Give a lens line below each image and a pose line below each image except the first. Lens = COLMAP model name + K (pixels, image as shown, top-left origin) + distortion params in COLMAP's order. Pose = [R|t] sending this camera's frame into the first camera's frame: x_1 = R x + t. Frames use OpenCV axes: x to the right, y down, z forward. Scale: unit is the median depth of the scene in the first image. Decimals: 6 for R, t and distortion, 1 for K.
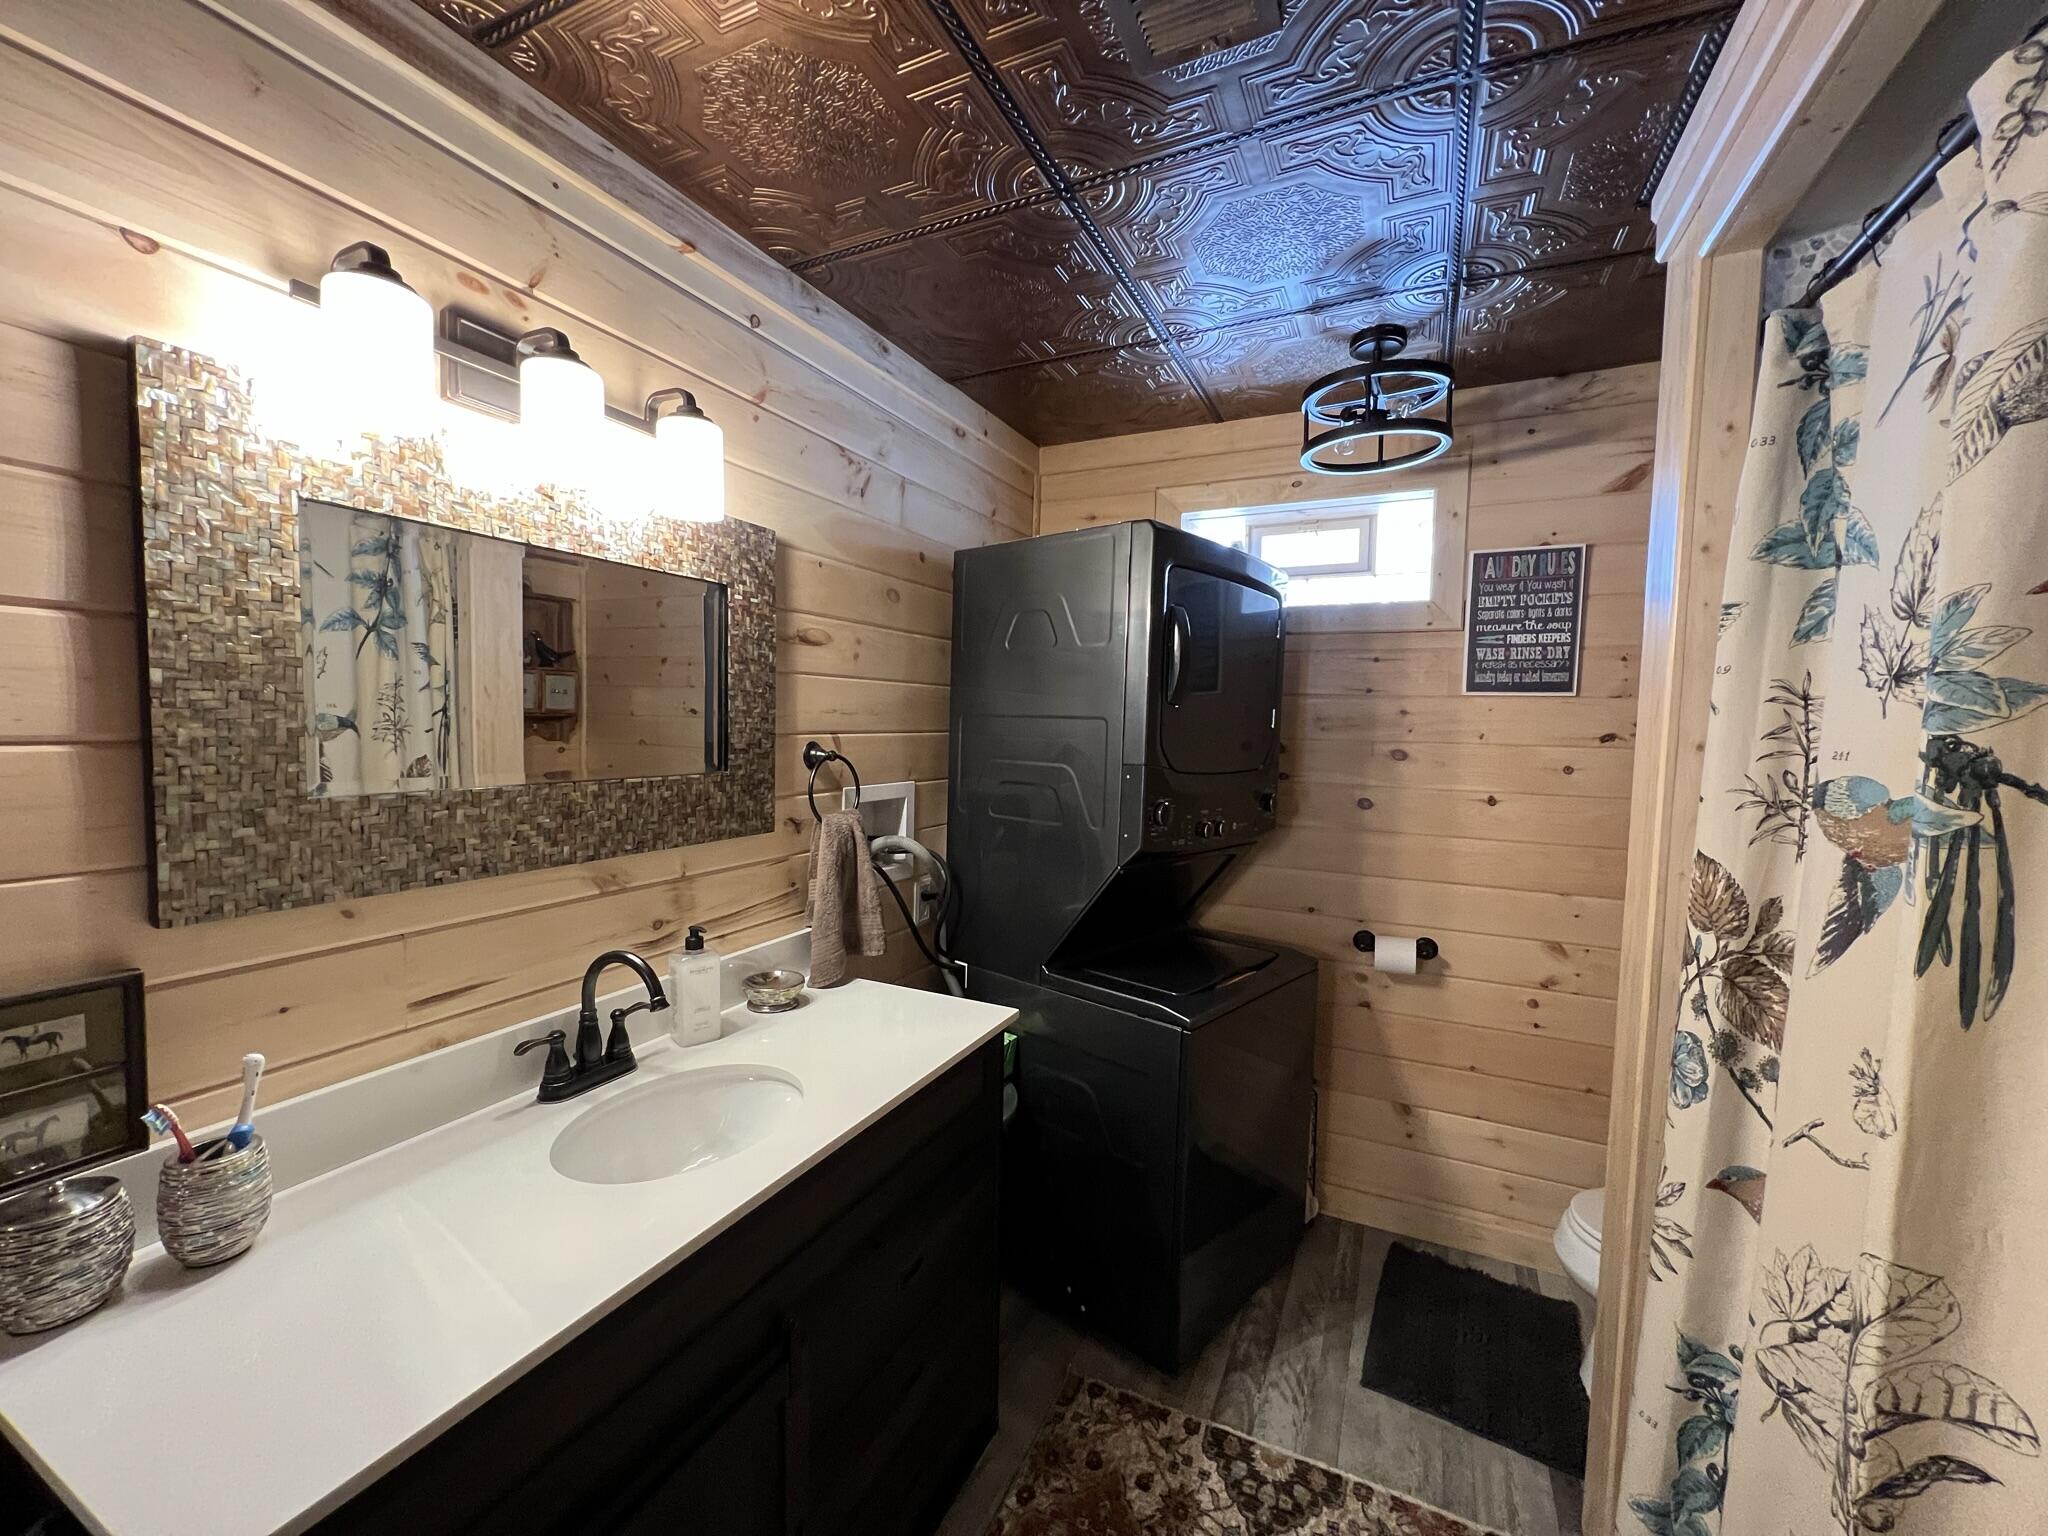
lens RADIAL K [[813.9, 0, 1025.1], [0, 813.9, 769.6], [0, 0, 1]] dist [-0.000856, 0.000202]
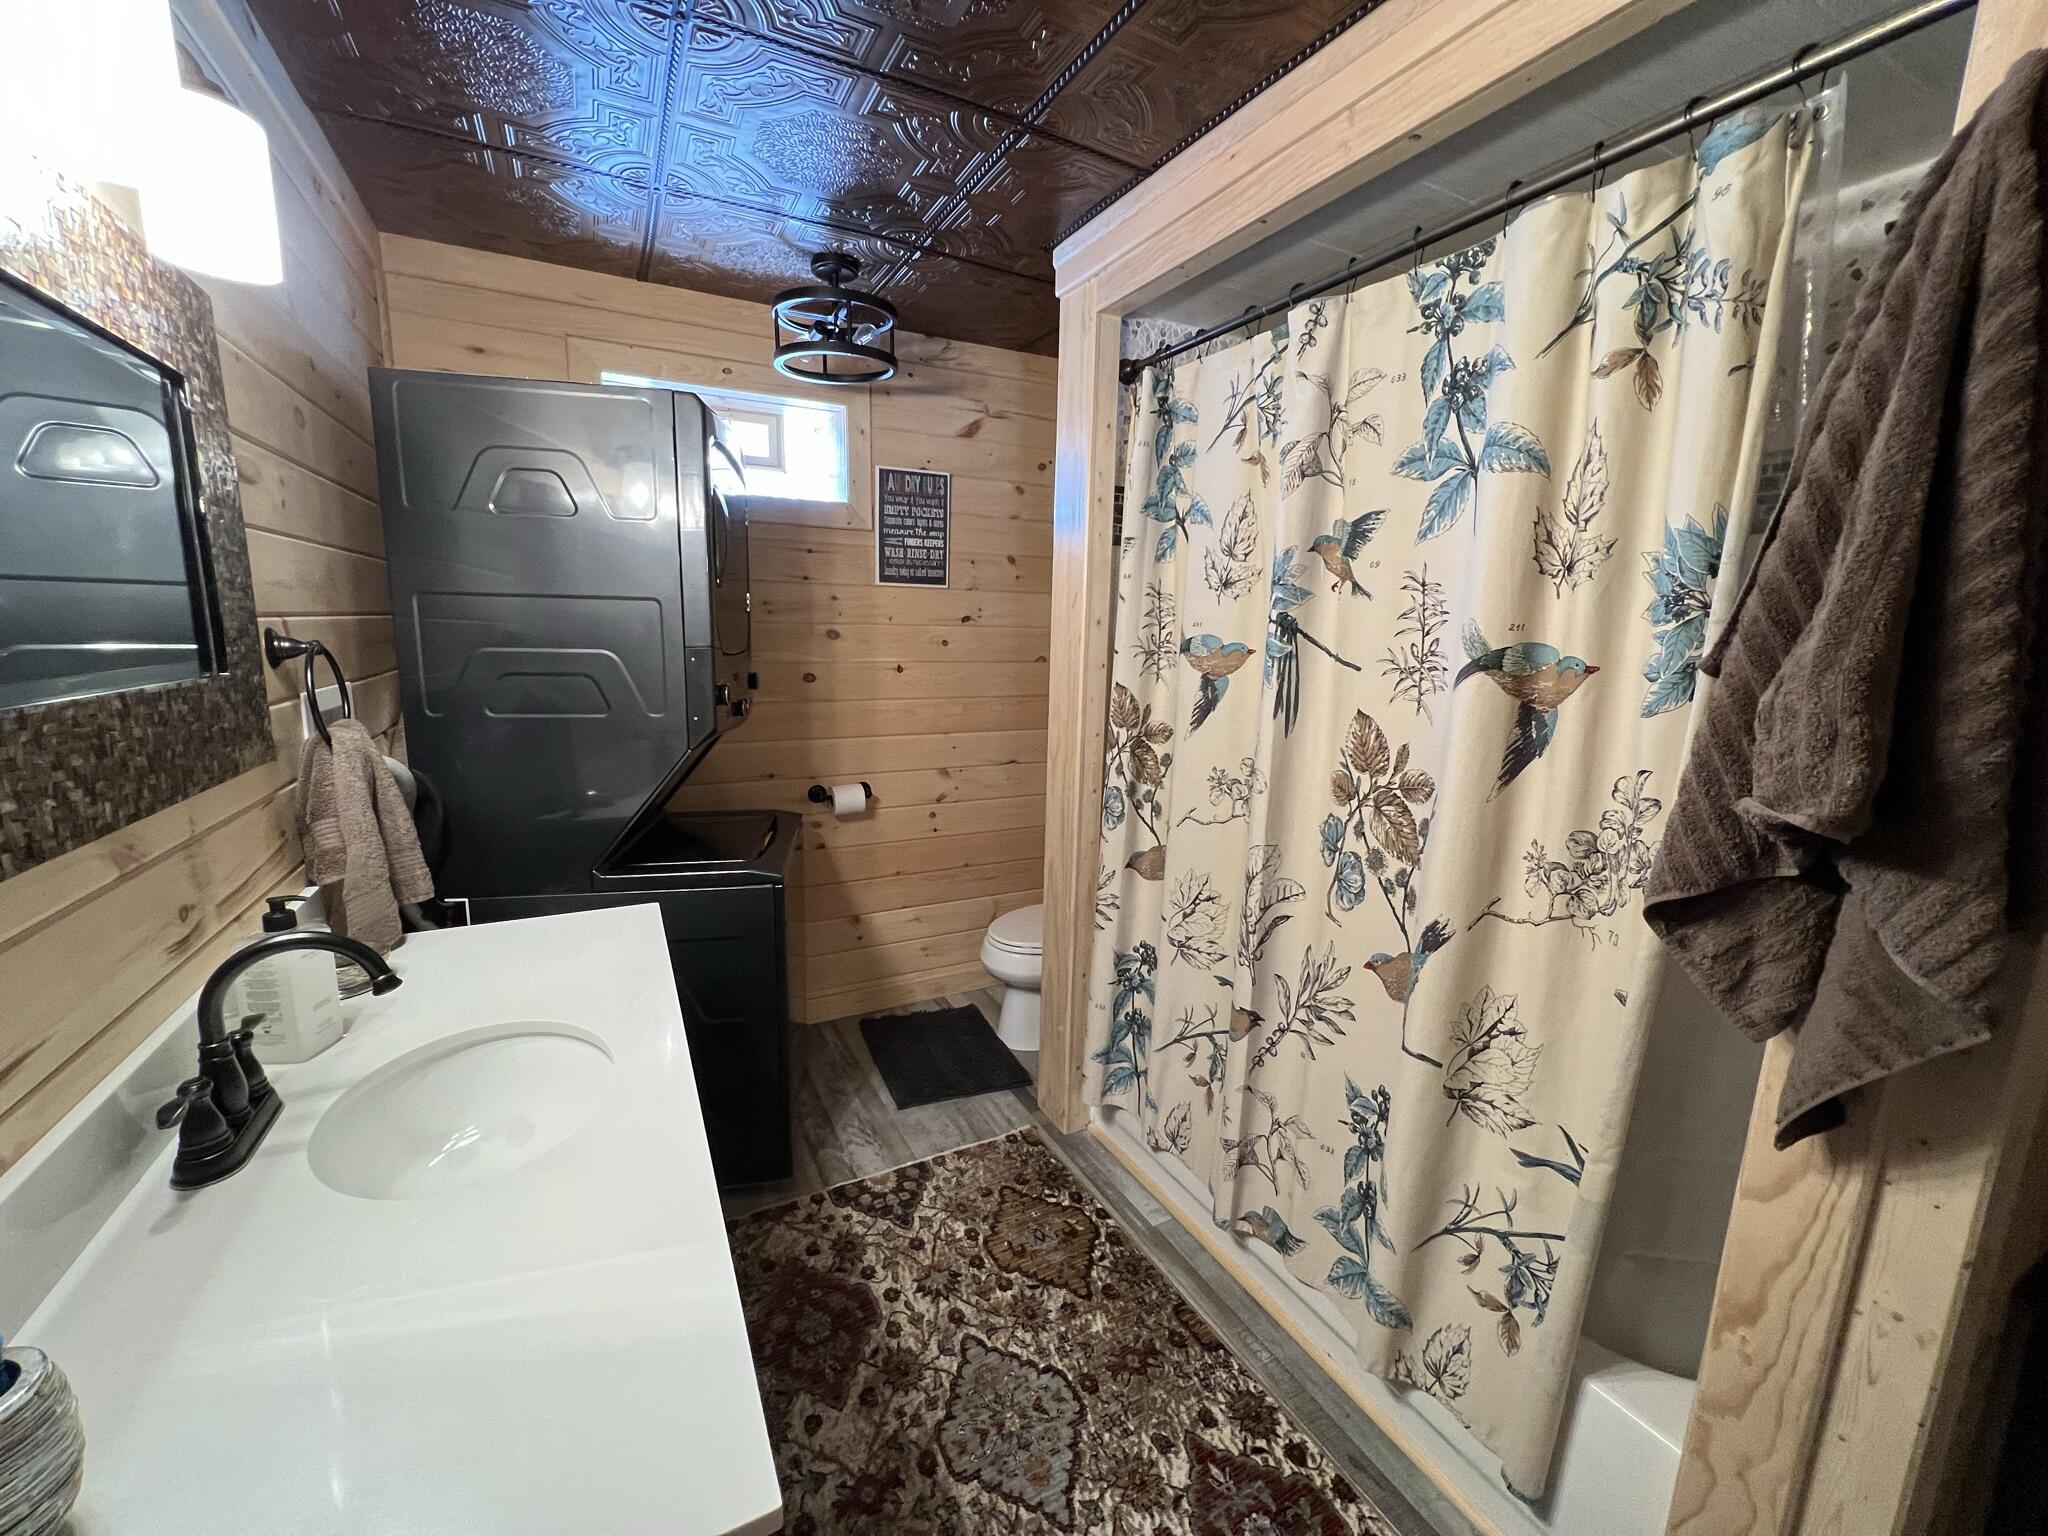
lens RADIAL K [[813.9, 0, 1021.9], [0, 813.9, 767.9], [0, 0, 1]] dist [-0.000856, 0.000202]
pose [[0.602704, -0.147772, 0.784163, -0.484318], [0.040711, 0.987118, 0.154728, 0.002407], [-0.796926, -0.061331, 0.600956, 0.076128]]
